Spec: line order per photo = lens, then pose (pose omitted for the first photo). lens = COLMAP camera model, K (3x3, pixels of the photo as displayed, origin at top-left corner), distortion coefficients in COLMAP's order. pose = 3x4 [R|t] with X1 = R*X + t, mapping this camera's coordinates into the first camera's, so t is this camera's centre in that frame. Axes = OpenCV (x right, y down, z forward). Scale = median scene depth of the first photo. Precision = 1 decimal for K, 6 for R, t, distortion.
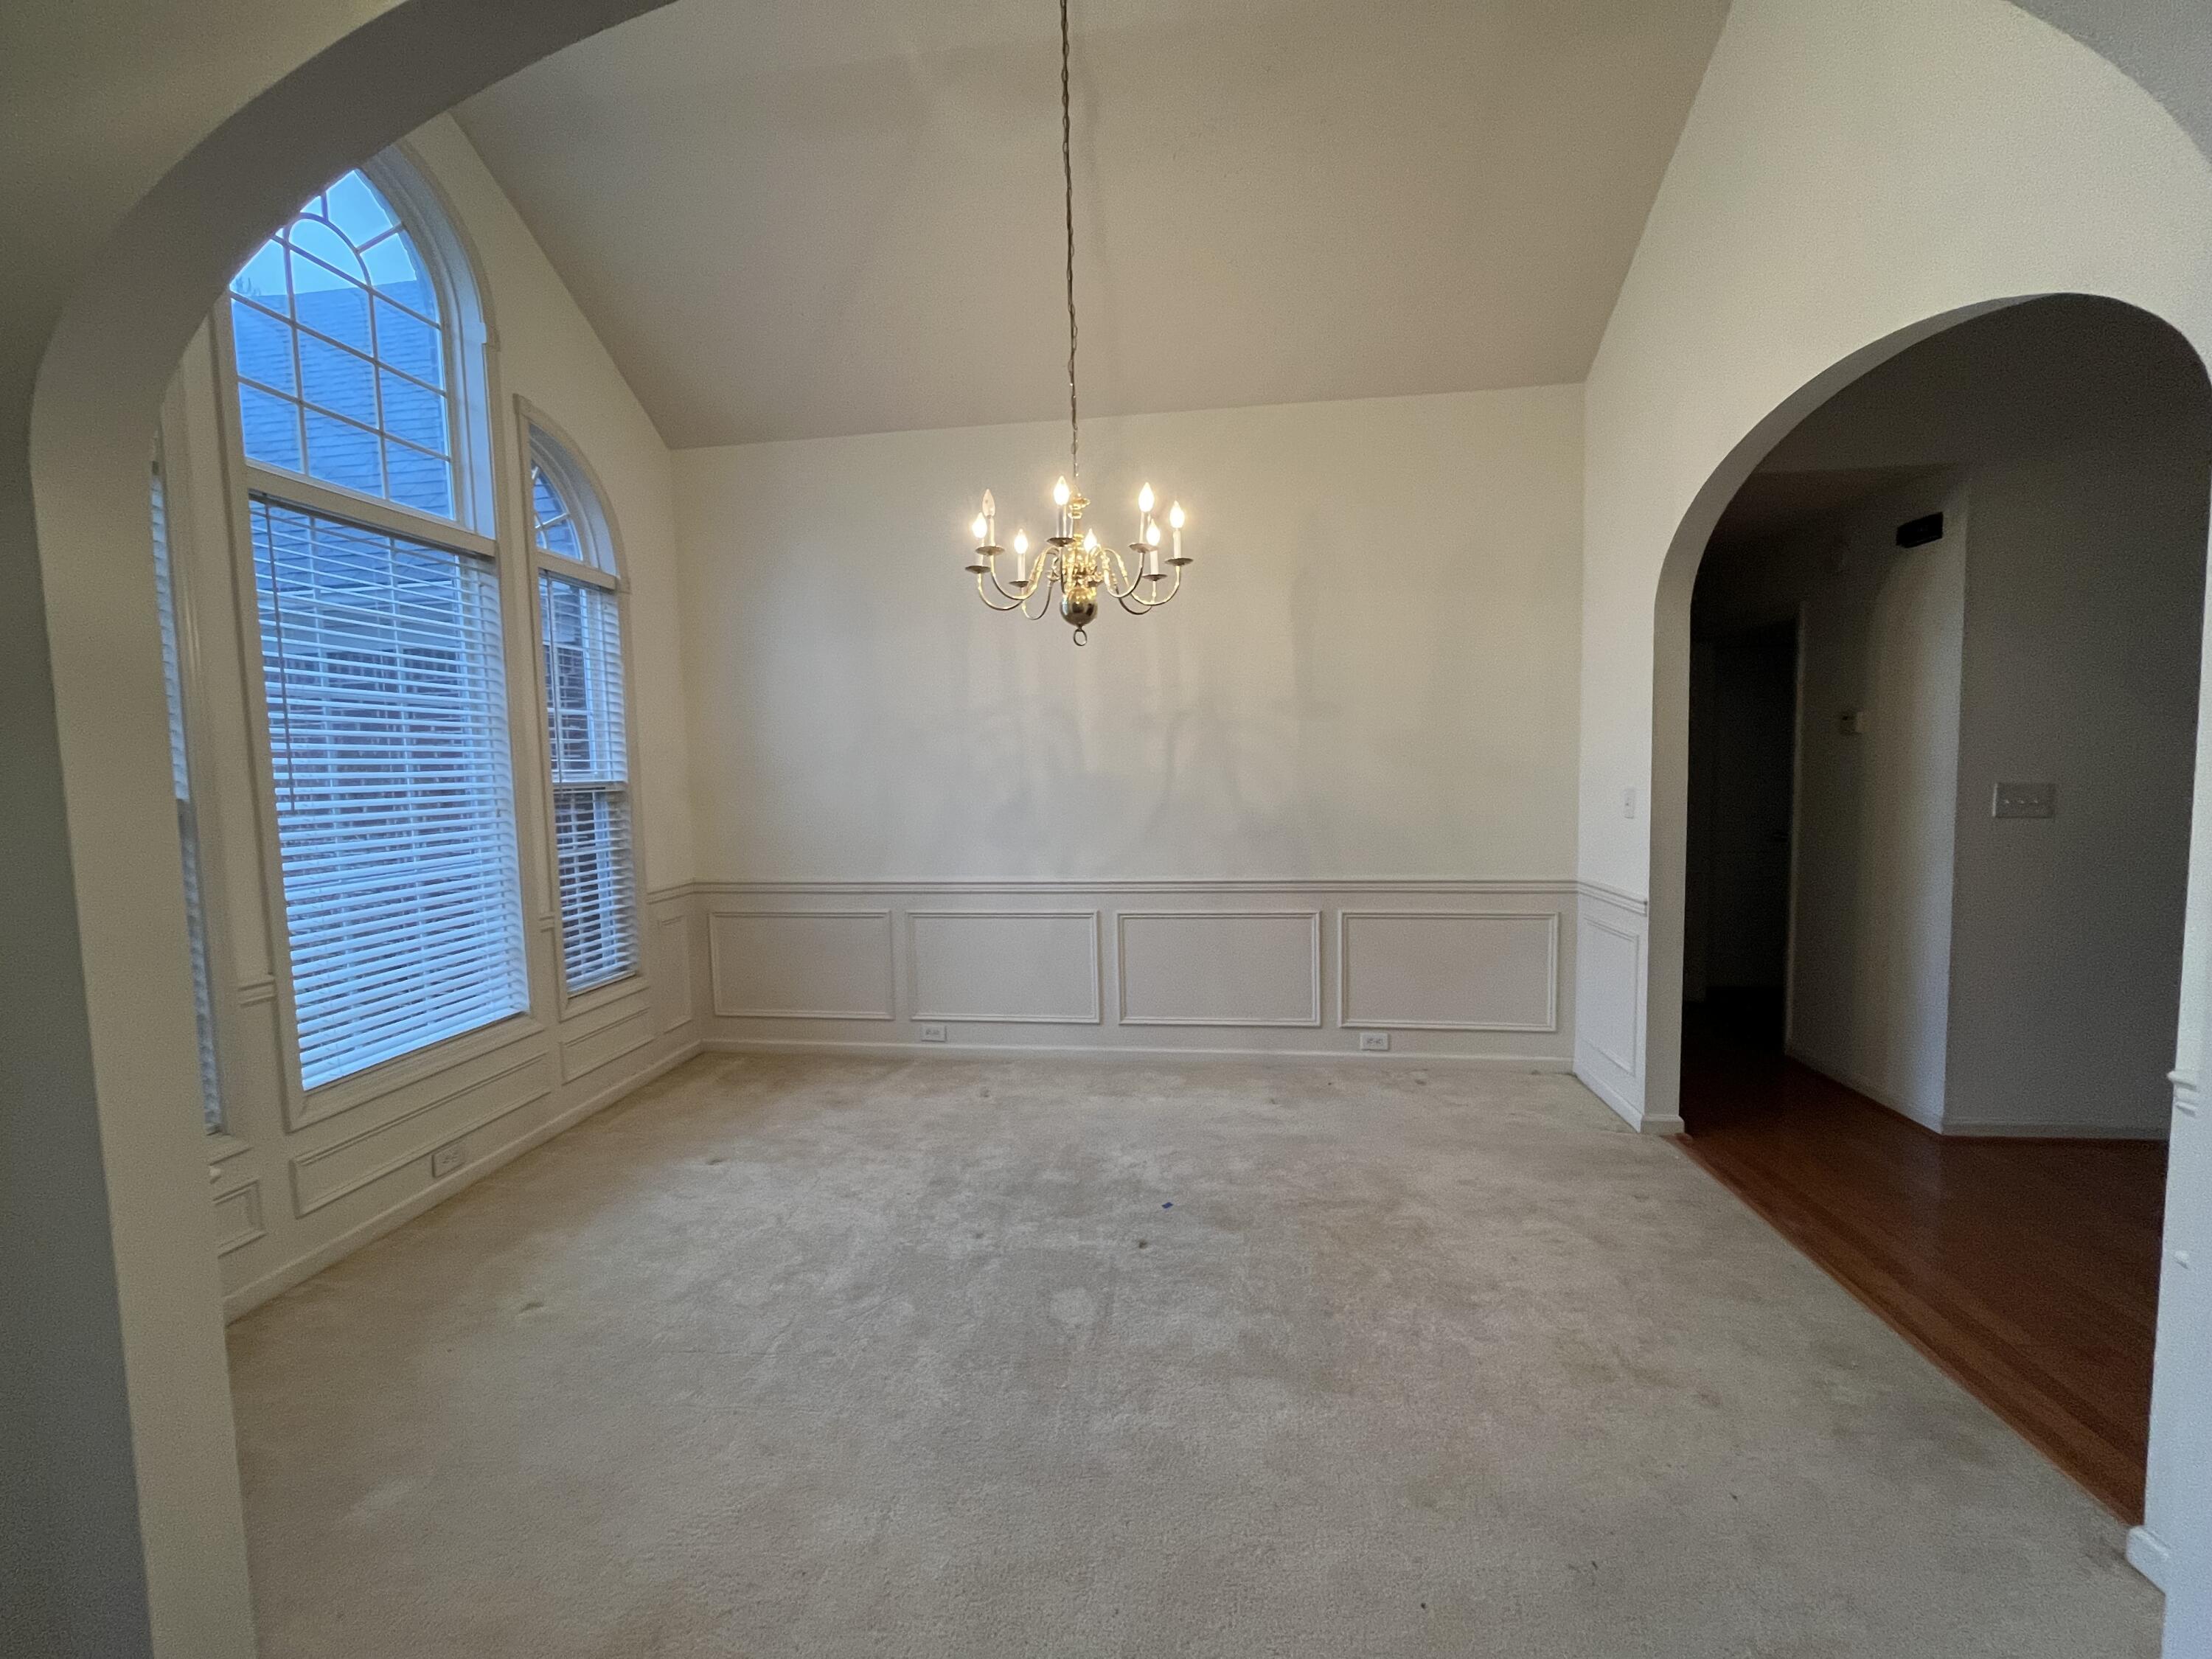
lens RADIAL K [[902.2, 0, 1106.0], [0, 902.2, 829.5], [0, 0, 1]] dist [-0.001728, -0.000159]
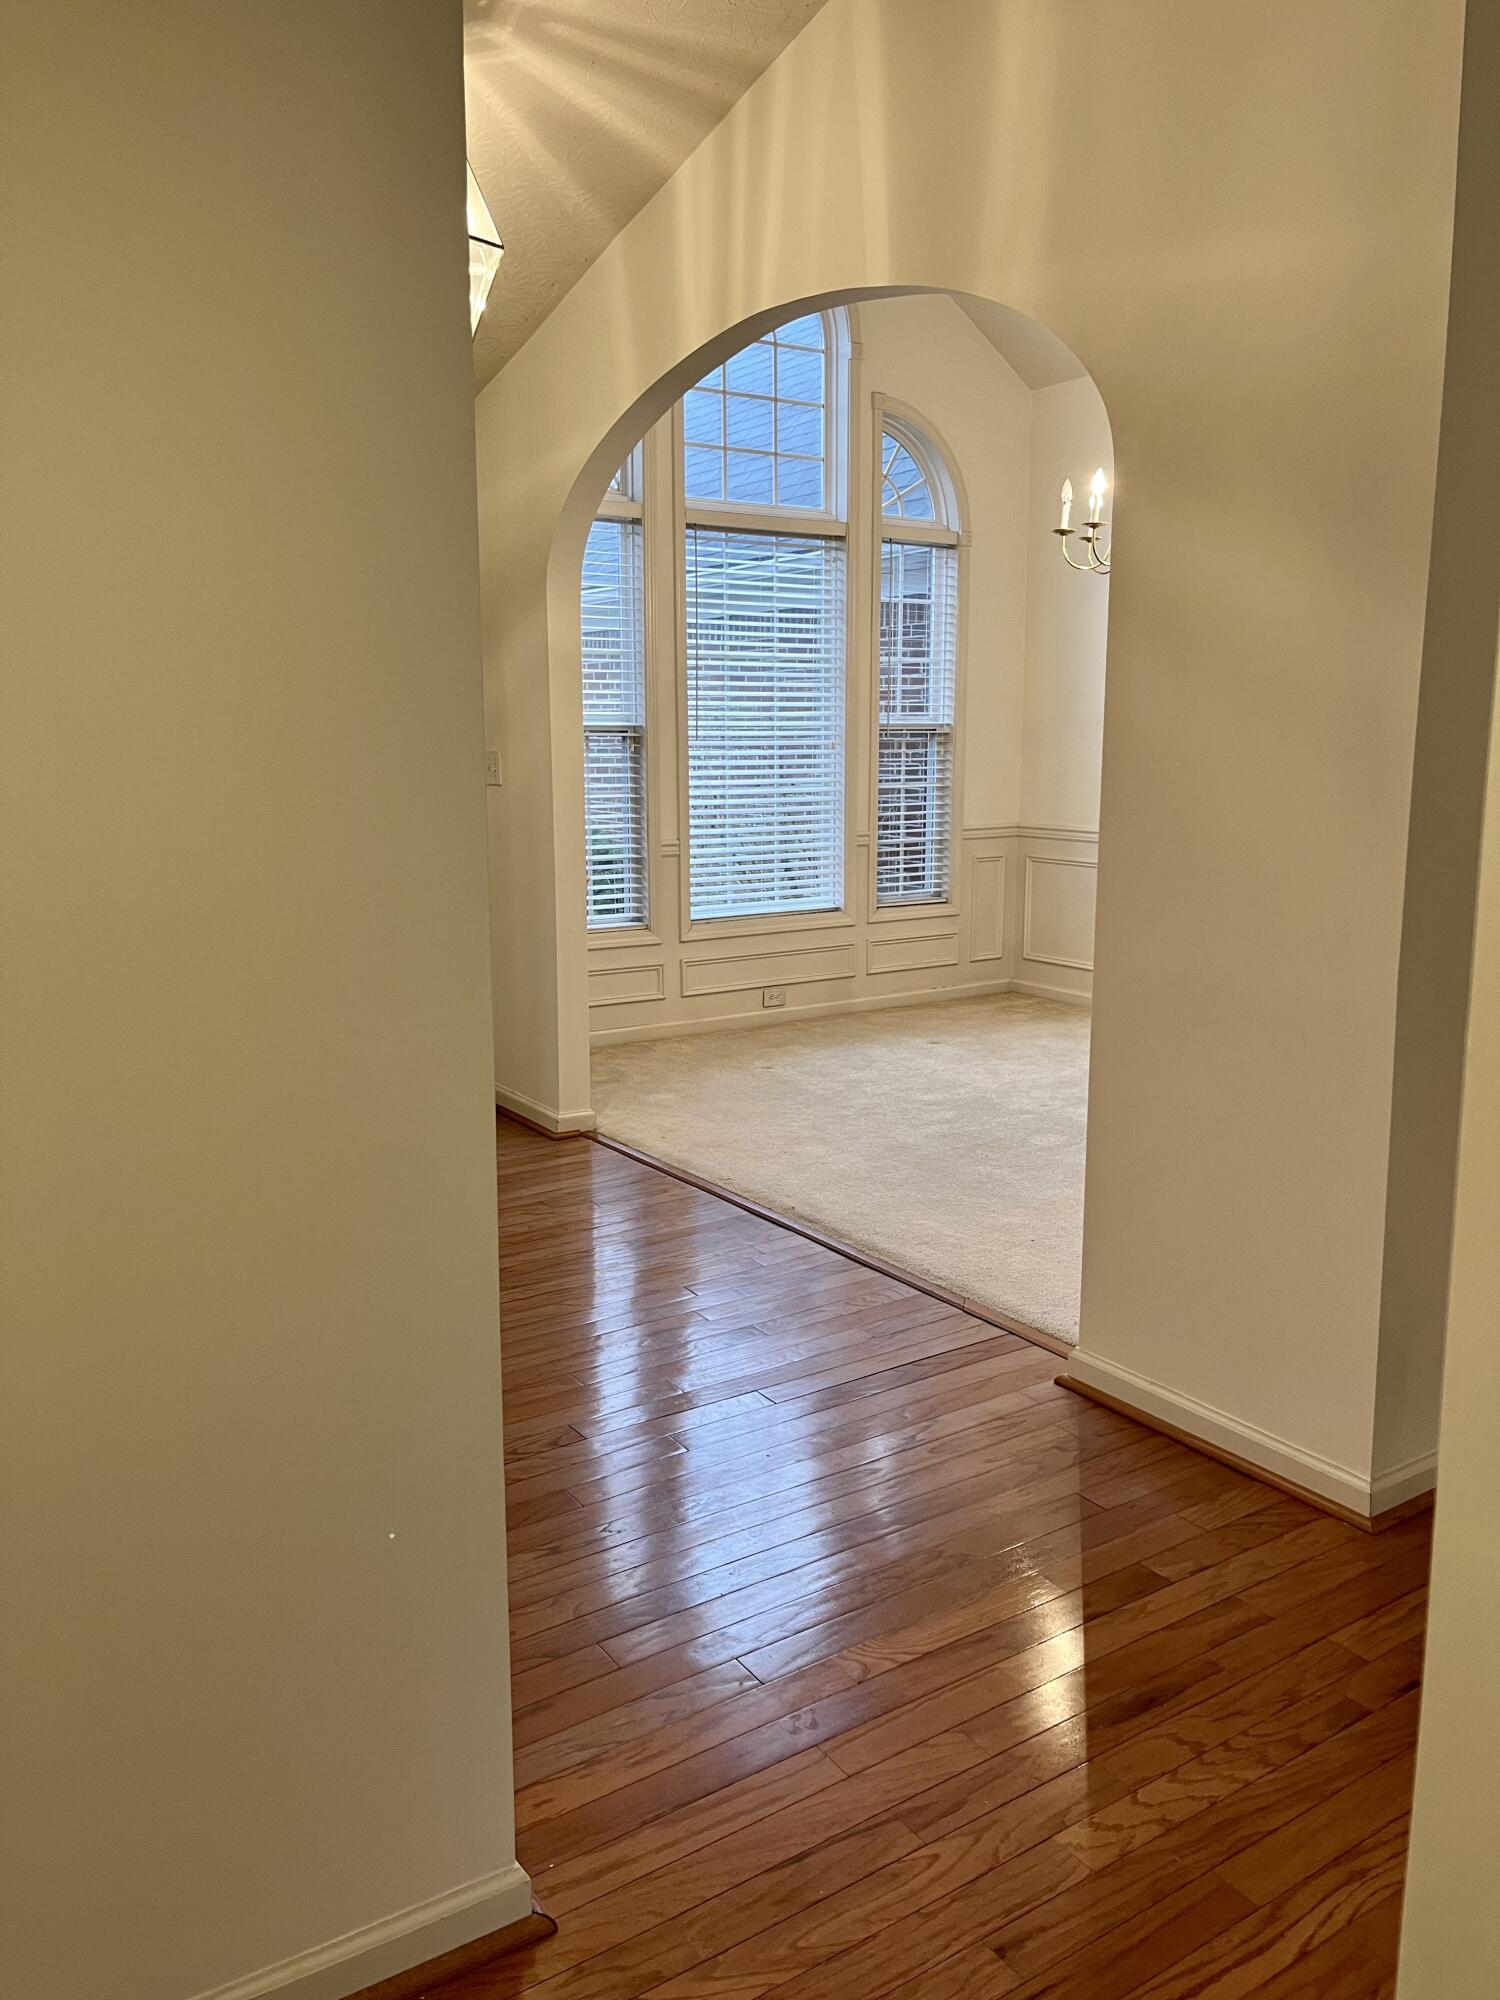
lens RADIAL K [[1516.8, 0, 754.2], [0, 1516.8, 976.4], [0, 0, 1]] dist [0.092719, -0.126385]
pose [[0.653810, 0.127962, -0.745760, 0.831724], [-0.060729, 0.991291, 0.116851, 0.056229], [0.754218, -0.031109, 0.655887, -0.461882]]
